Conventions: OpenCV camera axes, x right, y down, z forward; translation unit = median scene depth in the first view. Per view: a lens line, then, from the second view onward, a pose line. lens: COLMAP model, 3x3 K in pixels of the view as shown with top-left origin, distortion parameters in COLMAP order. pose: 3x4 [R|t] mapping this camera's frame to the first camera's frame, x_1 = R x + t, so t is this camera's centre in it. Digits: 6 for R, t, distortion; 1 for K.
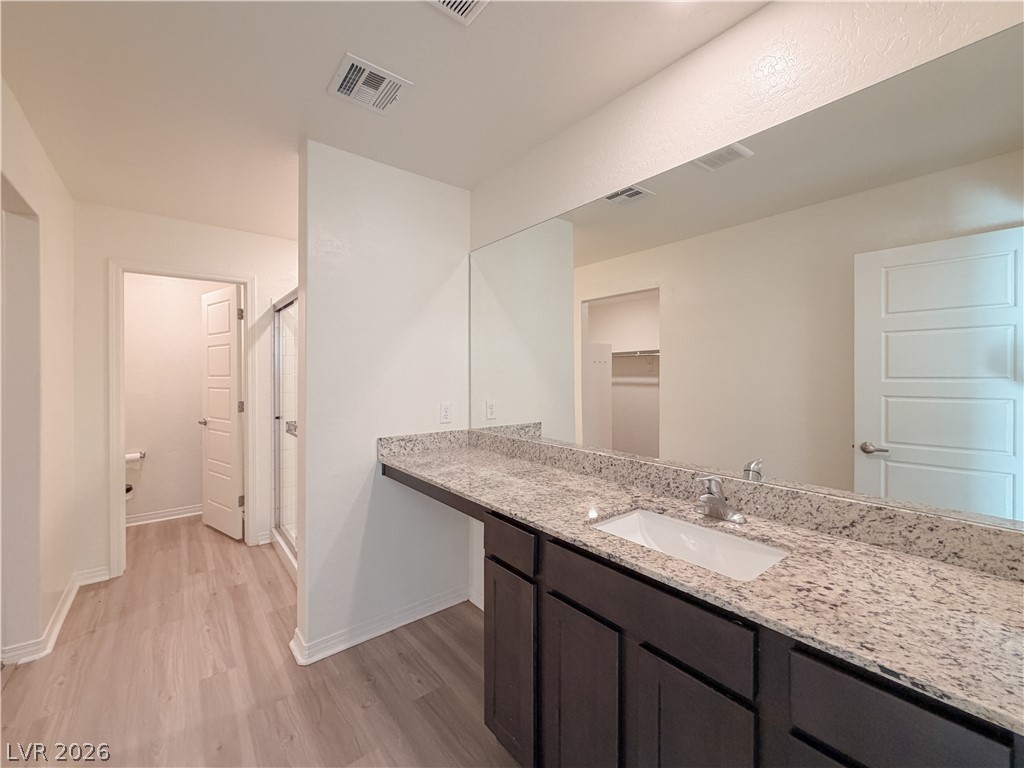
lens RADIAL K [[417.1, 0, 512.3], [0, 417.1, 373.6], [0, 0, 1]] dist [-0.000453, -0.000185]
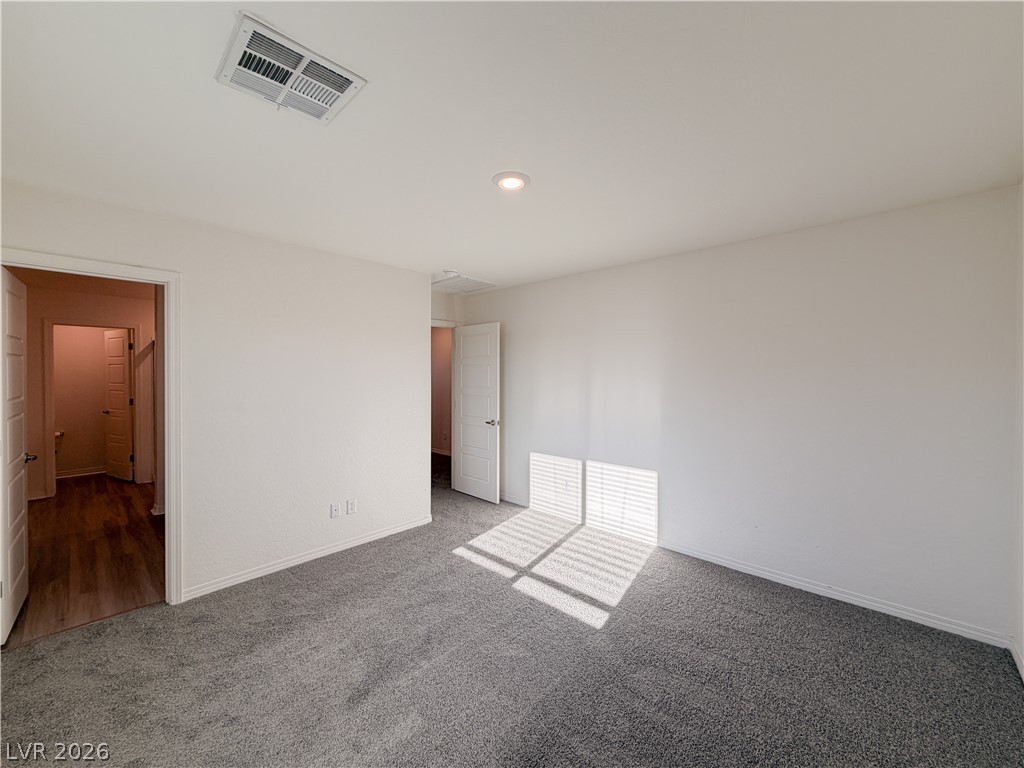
lens RADIAL K [[414.2, 0, 522.9], [0, 414.2, 381.4], [0, 0, 1]] dist [-0.000157, -0.000233]
pose [[0.989946, -0.000591, 0.141441, 0.680020], [-0.000837, 0.999949, 0.010037, -0.022089], [-0.141440, -0.010054, 0.989896, -0.879813]]
